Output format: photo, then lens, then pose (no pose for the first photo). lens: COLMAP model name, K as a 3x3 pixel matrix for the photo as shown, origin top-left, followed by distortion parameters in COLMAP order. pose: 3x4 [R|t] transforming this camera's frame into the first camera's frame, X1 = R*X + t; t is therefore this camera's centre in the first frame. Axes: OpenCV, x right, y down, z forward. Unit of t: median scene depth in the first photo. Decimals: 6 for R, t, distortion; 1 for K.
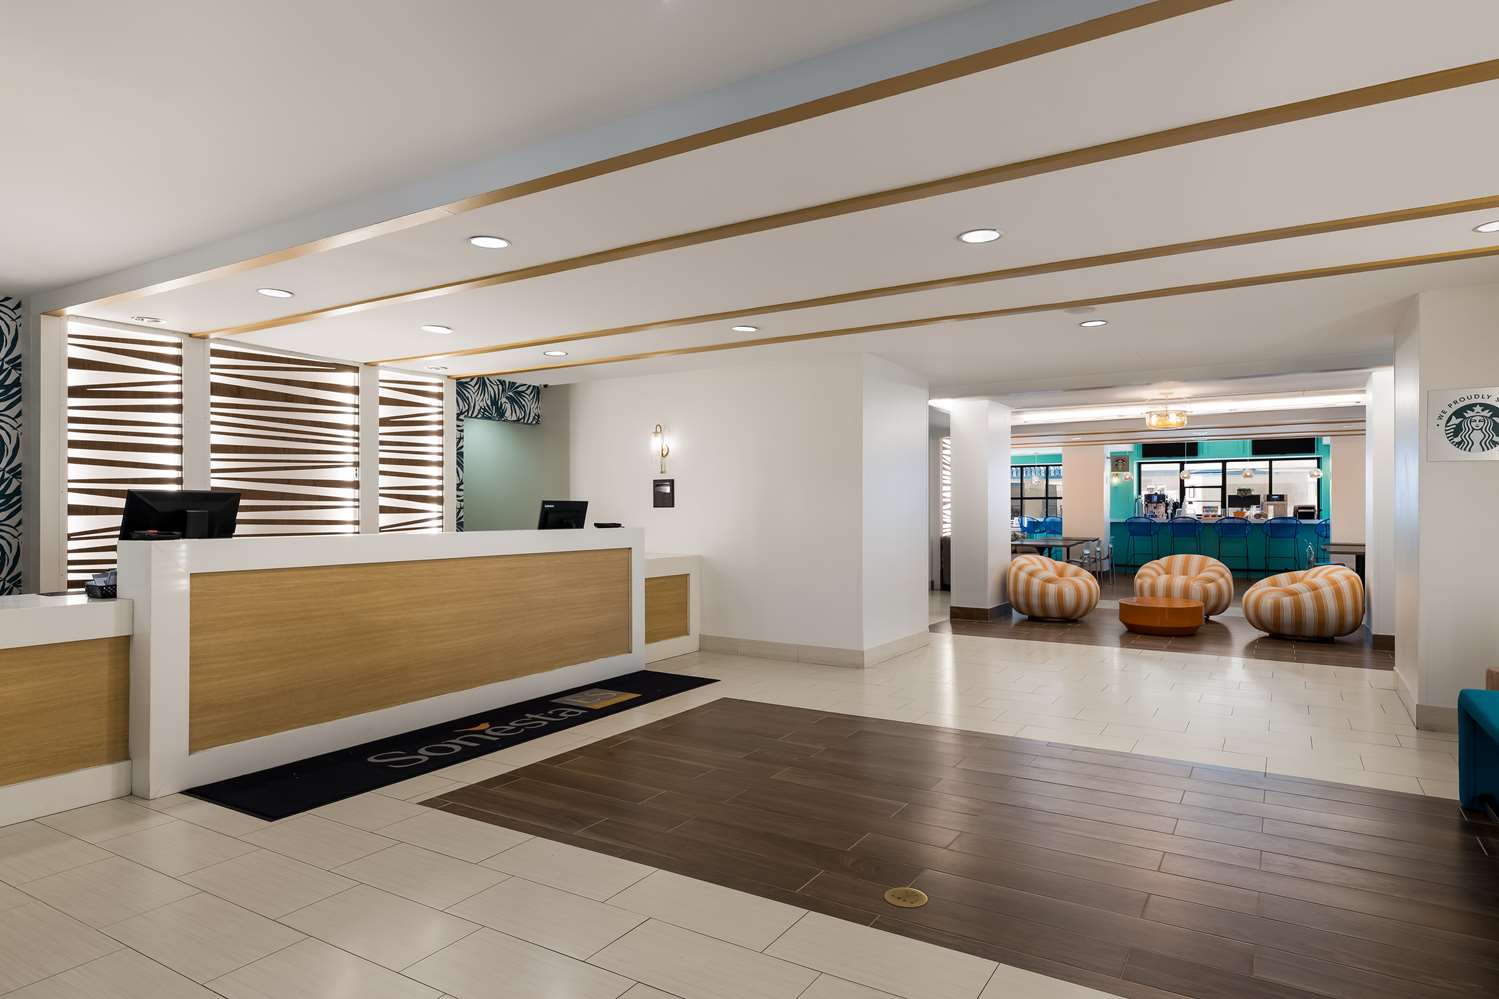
lens RADIAL K [[857.9, 0, 771.7], [0, 857.9, 510.6], [0, 0, 1]] dist [0.016204, 0.000428]
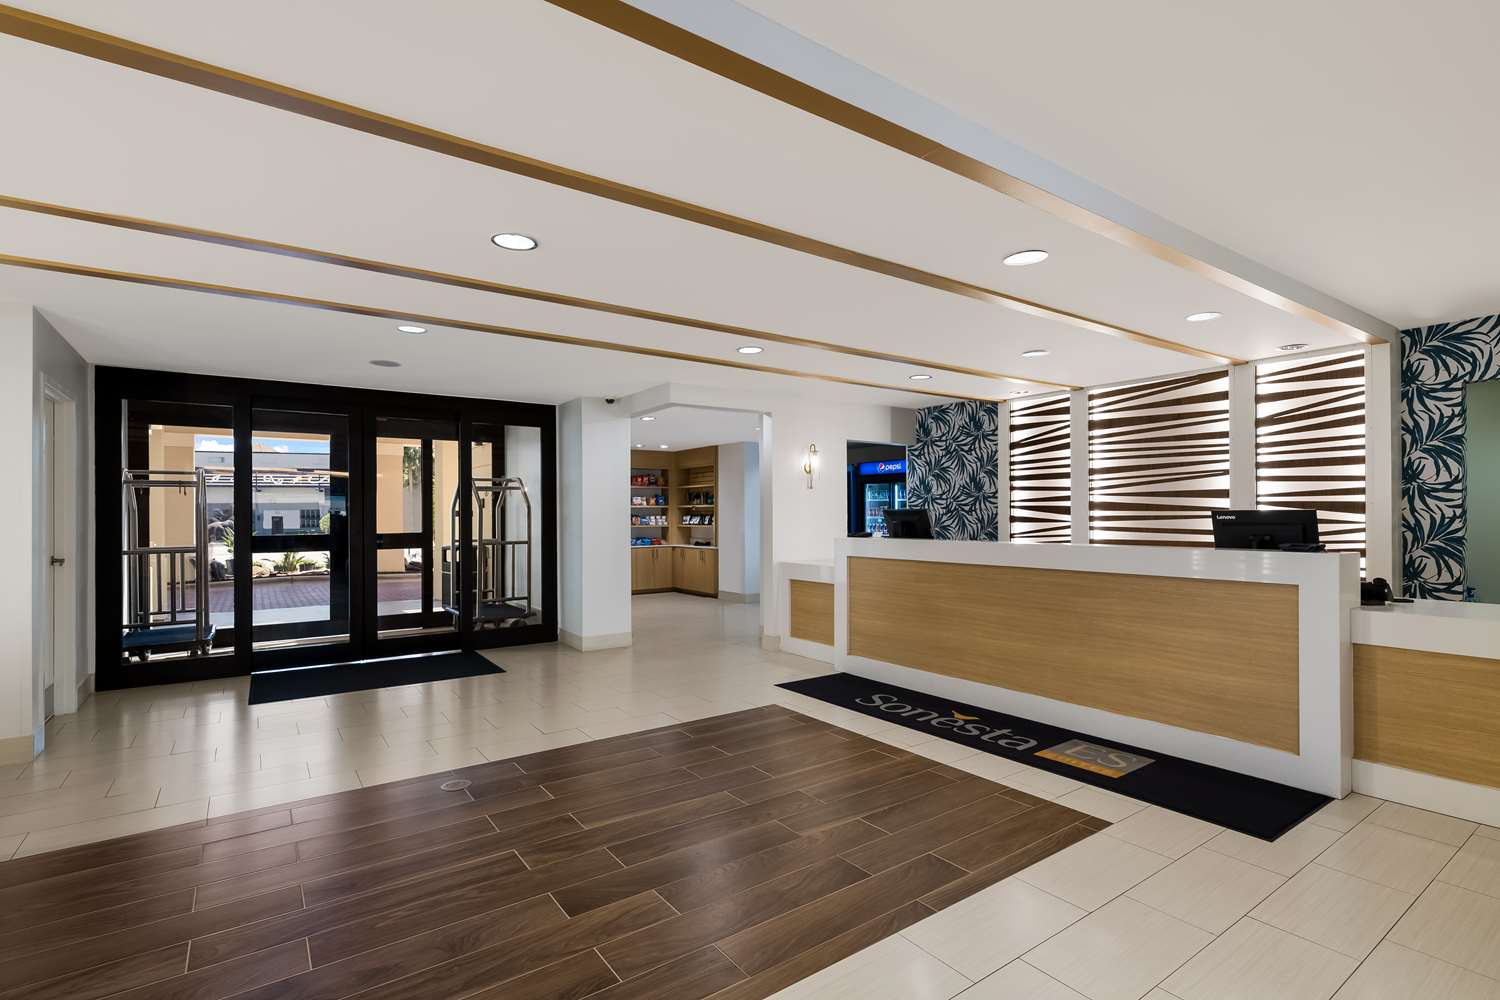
lens RADIAL K [[712.2, 0, 750.4], [0, 712.2, 506.4], [0, 0, 1]] dist [0.000294, 0.000406]
pose [[-0.406627, -0.018672, -0.913404, 0.605151], [-0.005818, 0.999824, -0.017849, 0.001201], [0.913576, -0.001943, -0.406664, 1.121648]]
